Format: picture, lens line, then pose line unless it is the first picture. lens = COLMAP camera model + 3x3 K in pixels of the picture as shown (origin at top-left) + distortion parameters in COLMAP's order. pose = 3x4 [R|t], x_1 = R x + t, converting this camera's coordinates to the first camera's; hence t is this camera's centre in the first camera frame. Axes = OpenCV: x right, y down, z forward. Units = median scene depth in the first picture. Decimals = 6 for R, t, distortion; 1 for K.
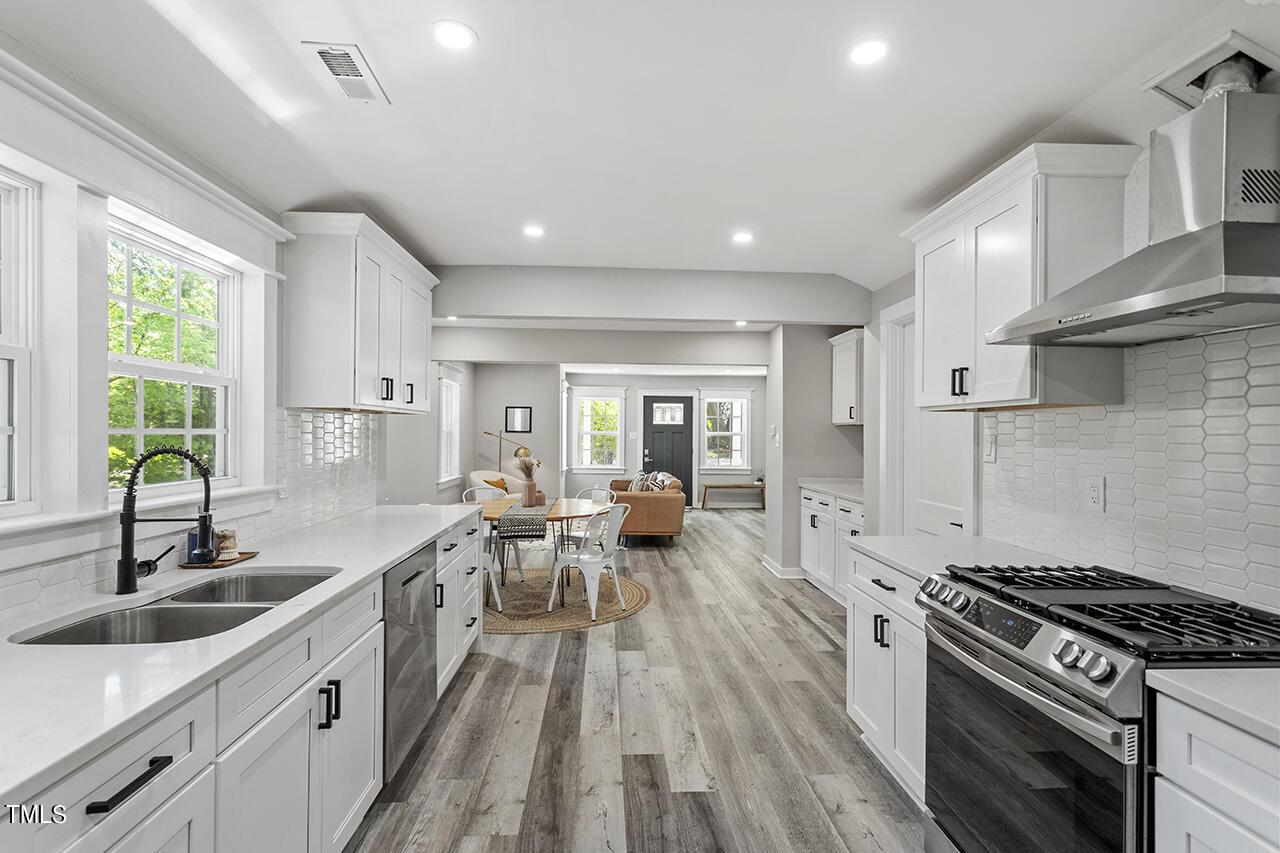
lens RADIAL K [[619.9, 0, 640.0], [0, 619.9, 426.5], [0, 0, 1]] dist [0.000218, 0.000773]
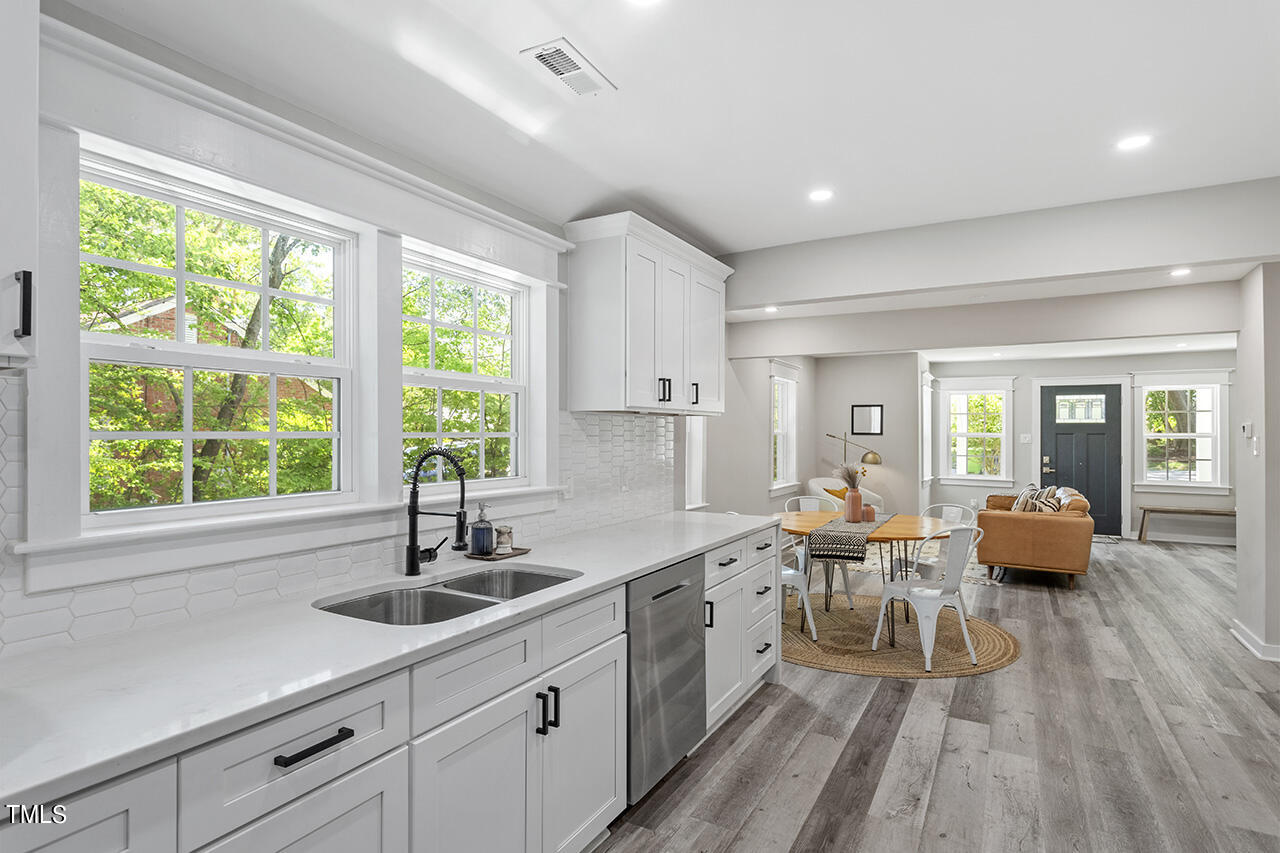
lens RADIAL K [[673.0, 0, 631.7], [0, 673.0, 427.1], [0, 0, 1]] dist [-0.005380, 0.001453]
pose [[0.835058, -0.009612, -0.550078, 0.109433], [0.008608, 0.999953, -0.004405, 0.000842], [0.550095, -0.001056, 0.835101, 0.094679]]
